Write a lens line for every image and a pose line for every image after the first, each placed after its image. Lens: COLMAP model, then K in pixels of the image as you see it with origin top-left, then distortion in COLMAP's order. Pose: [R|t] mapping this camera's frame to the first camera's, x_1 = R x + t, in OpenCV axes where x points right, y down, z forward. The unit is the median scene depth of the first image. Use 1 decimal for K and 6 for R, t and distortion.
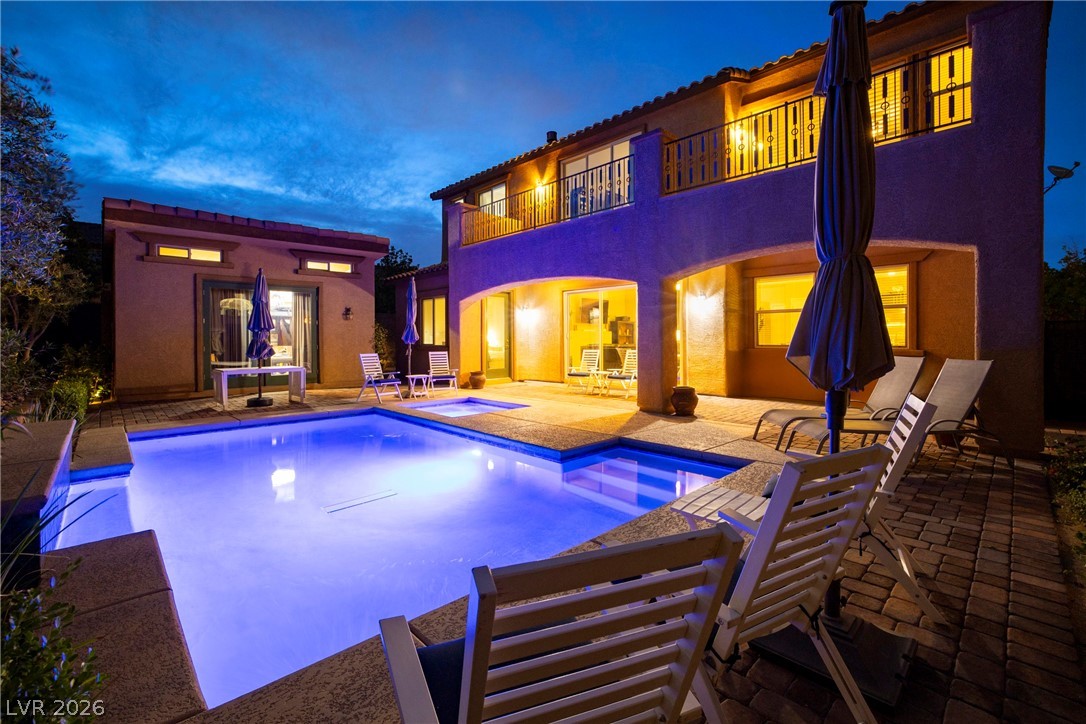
lens RADIAL K [[484.4, 0, 544.3], [0, 484.4, 348.1], [0, 0, 1]] dist [-0.000070, 0.000043]
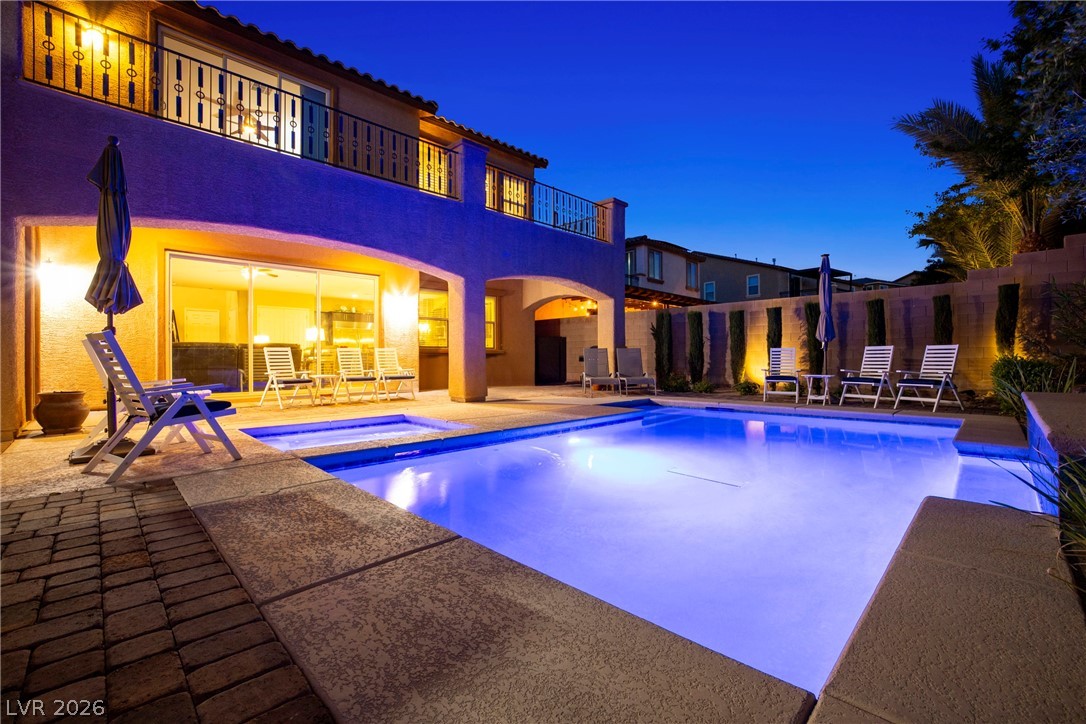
lens RADIAL K [[475.0, 0, 542.2], [0, 475.0, 334.8], [0, 0, 1]] dist [-0.001039, -0.000244]
pose [[-0.039794, 0.012532, 0.999129, -0.775834], [-0.027489, 0.999529, -0.013632, 0.000905], [-0.998830, -0.028008, -0.039431, 0.746288]]
